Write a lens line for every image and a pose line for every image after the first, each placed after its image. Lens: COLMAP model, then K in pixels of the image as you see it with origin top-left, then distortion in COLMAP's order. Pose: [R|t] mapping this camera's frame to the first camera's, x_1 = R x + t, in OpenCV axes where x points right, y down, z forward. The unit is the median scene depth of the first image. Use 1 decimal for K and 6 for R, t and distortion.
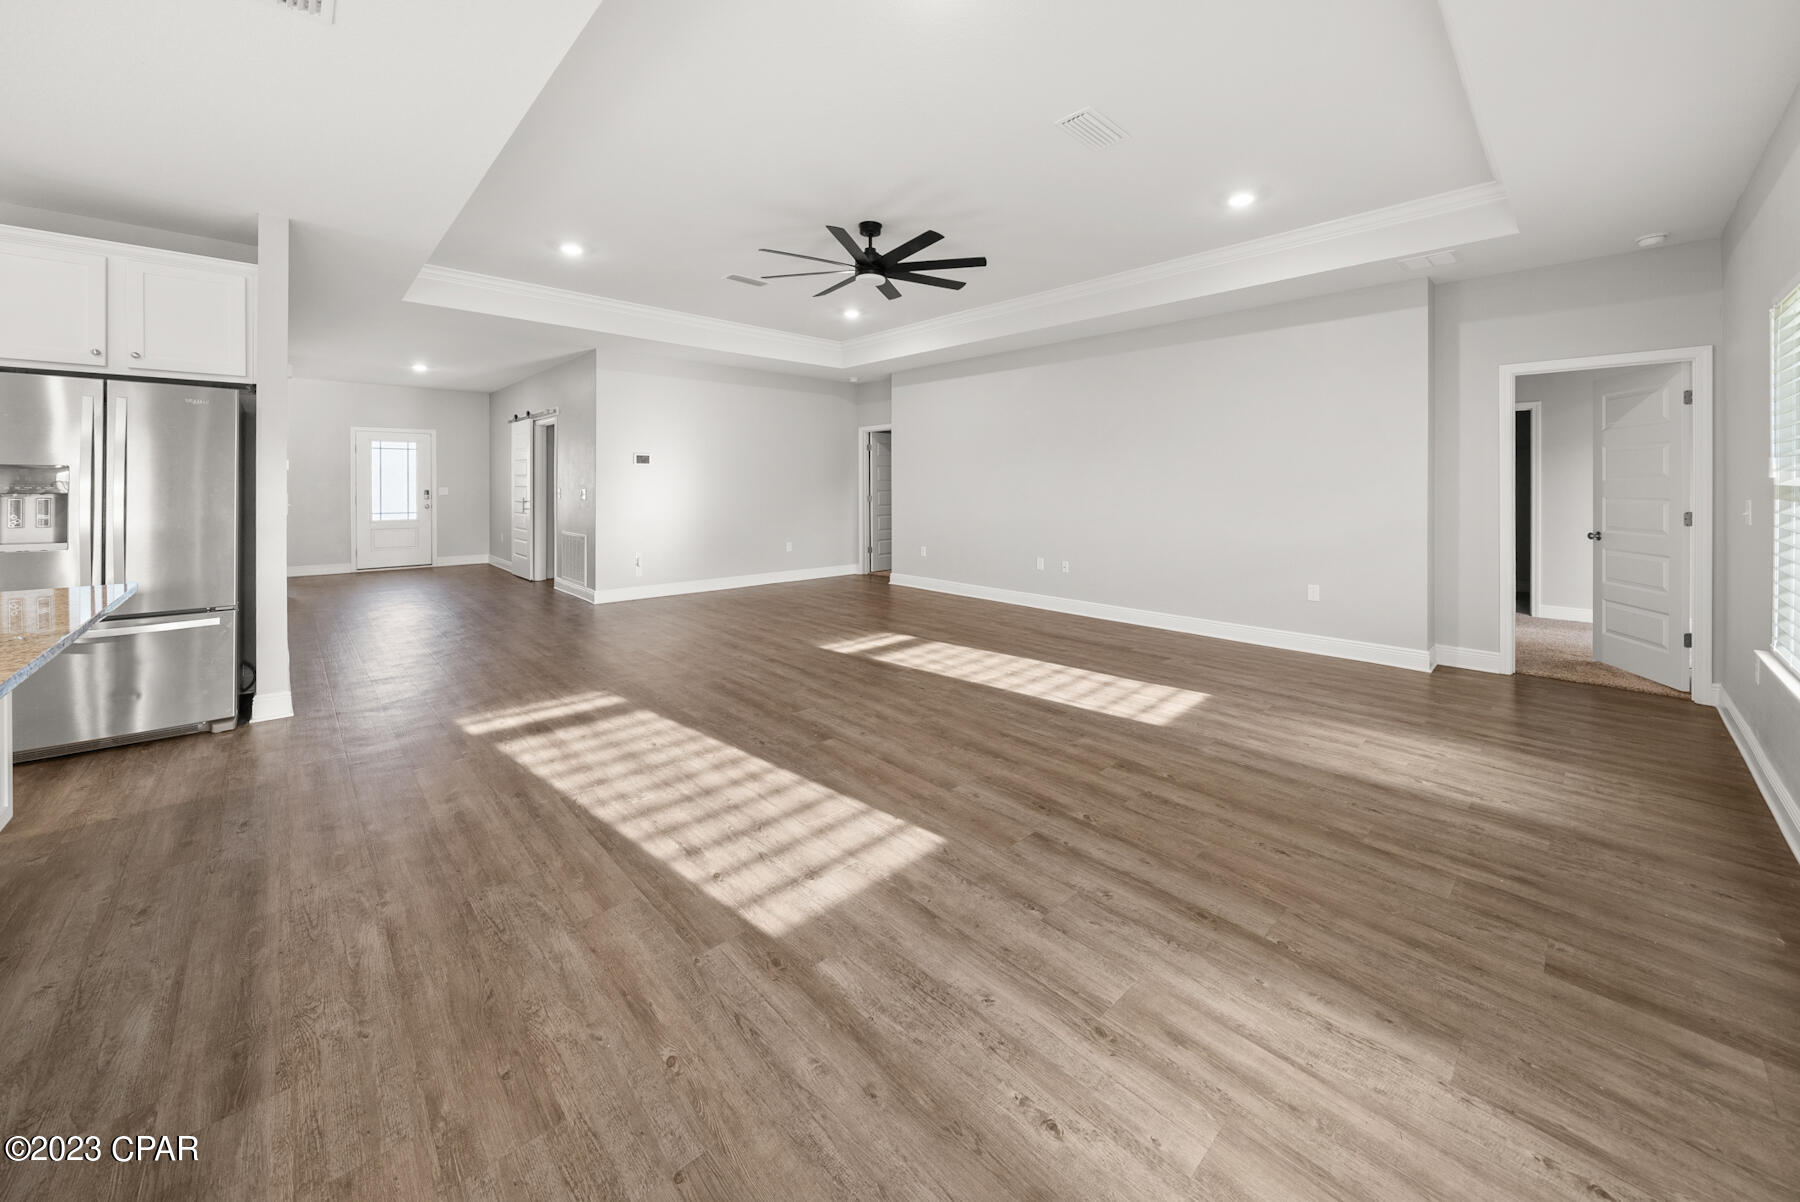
lens RADIAL K [[655.1, 0, 897.8], [0, 655.1, 552.4], [0, 0, 1]] dist [-0.001527, -0.000361]
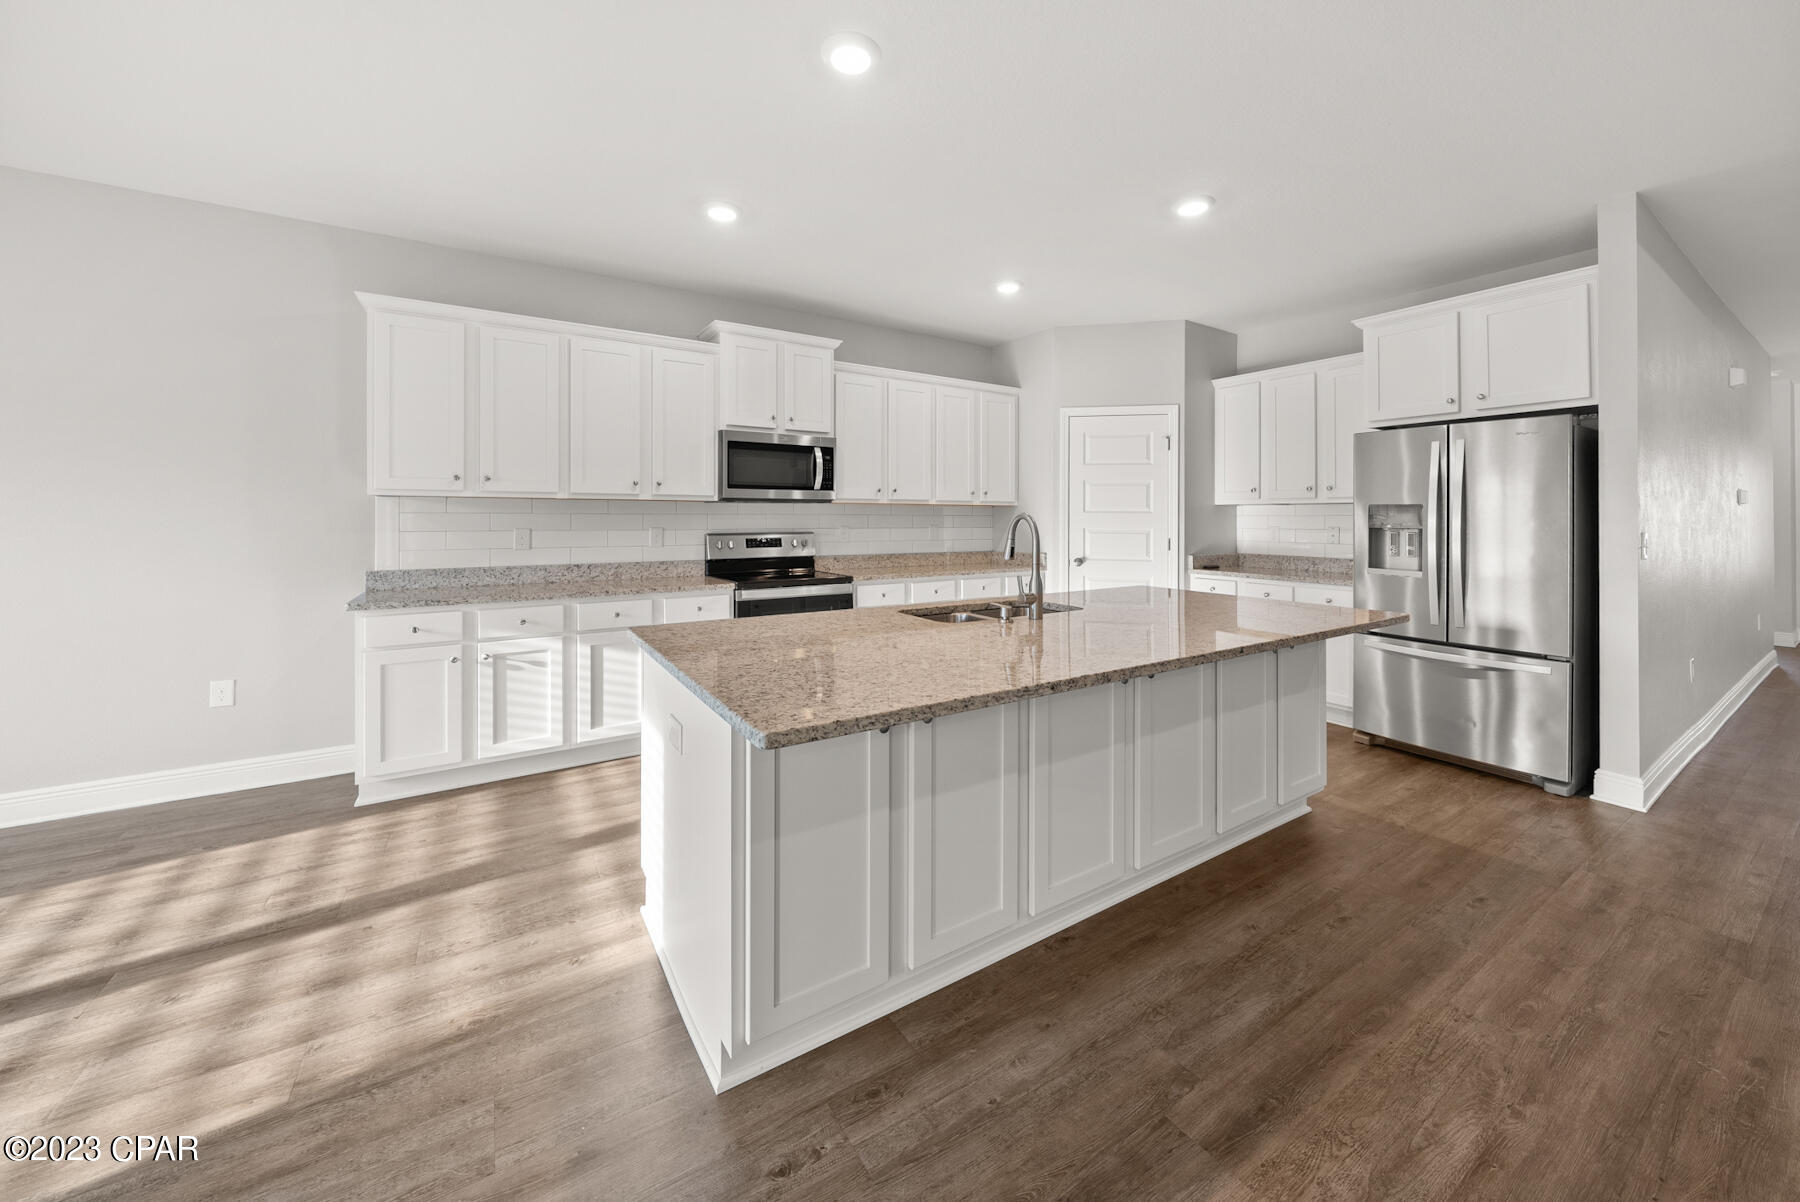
lens RADIAL K [[656.3, 0, 903.8], [0, 656.3, 522.4], [0, 0, 1]] dist [-0.002542, 0.000025]
pose [[-0.179169, 0.002466, -0.983815, 0.020651], [-0.102818, 0.994474, 0.021217, -0.039177], [0.978431, 0.104955, -0.177926, 0.385484]]
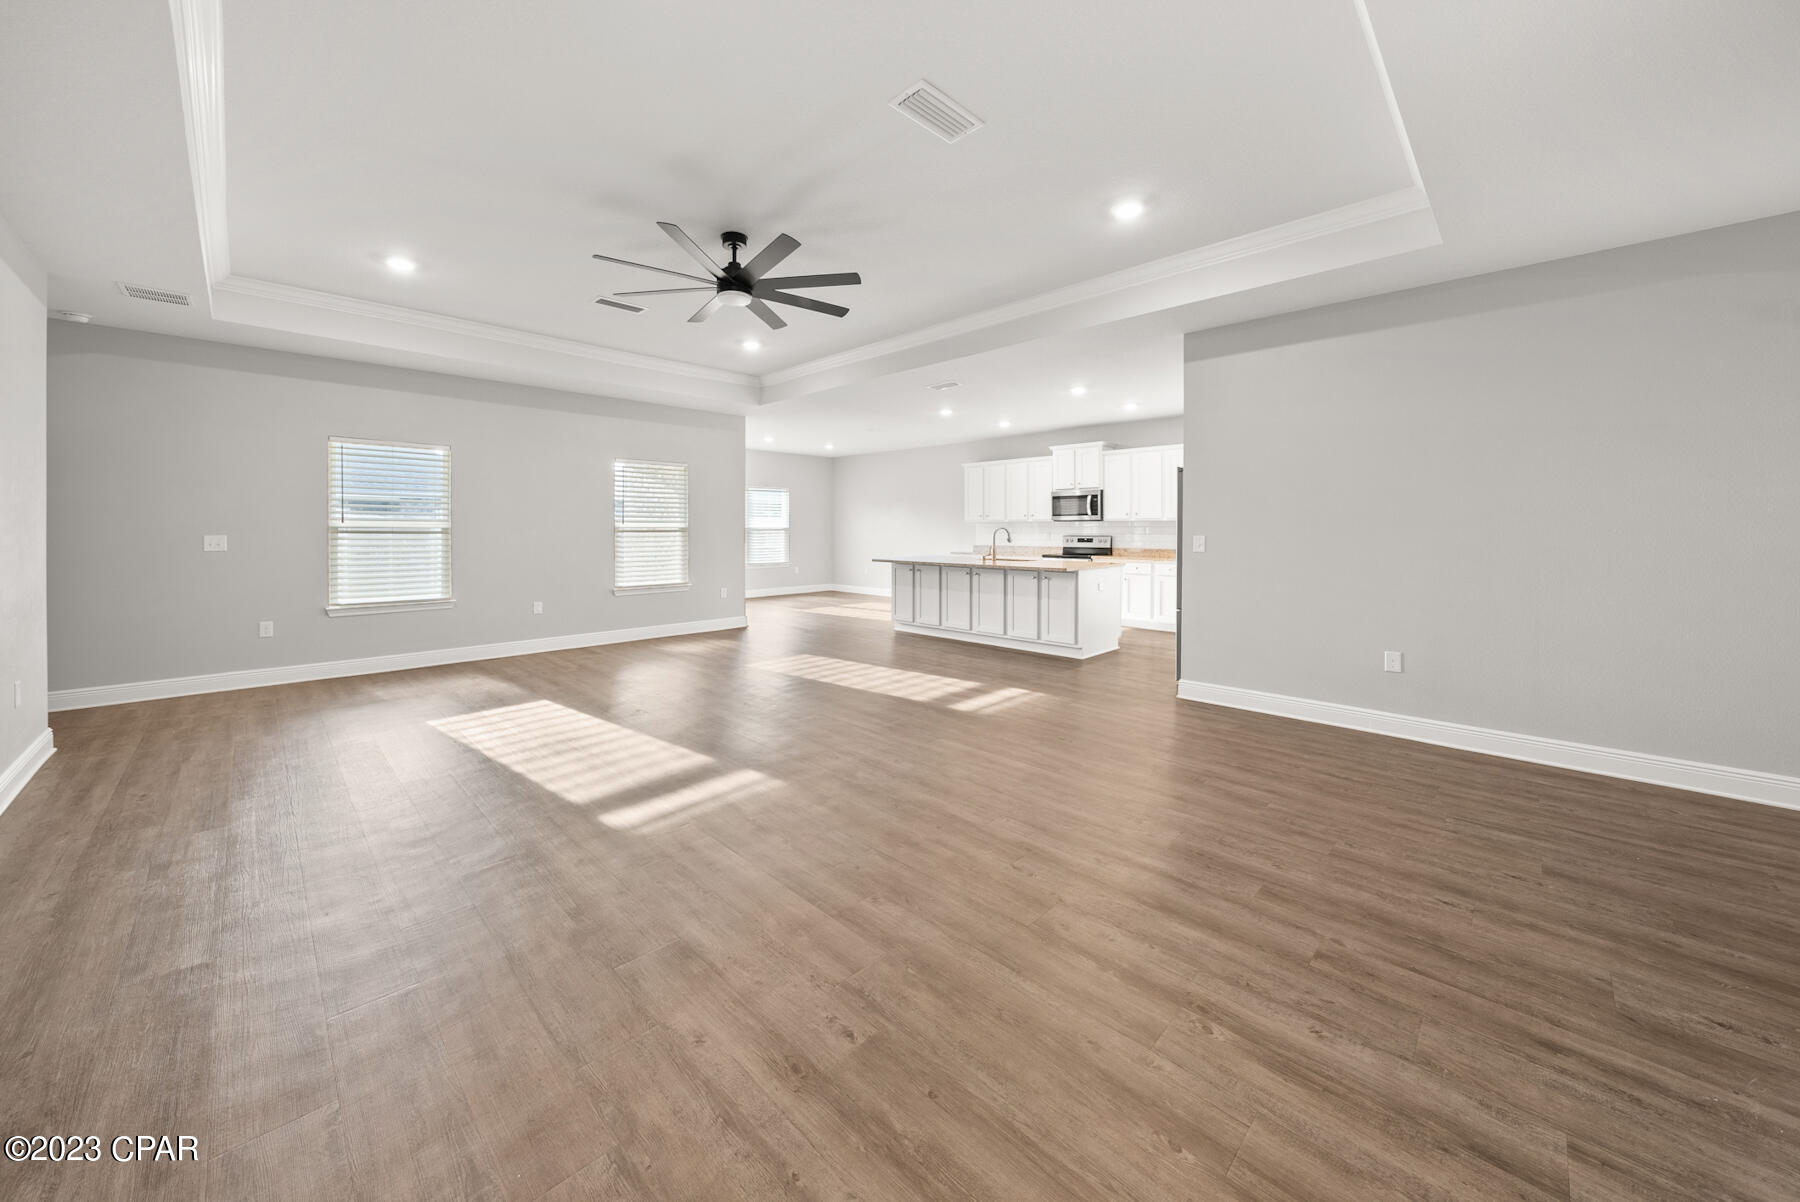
lens RADIAL K [[639.7, 0, 894.9], [0, 639.7, 609.6], [0, 0, 1]] dist [0.000299, 0.000034]
pose [[-0.999186, 0.001664, -0.040295, -0.467707], [-0.007458, 0.974294, 0.225157, -0.398702], [0.039634, 0.225275, -0.973489, 3.892912]]
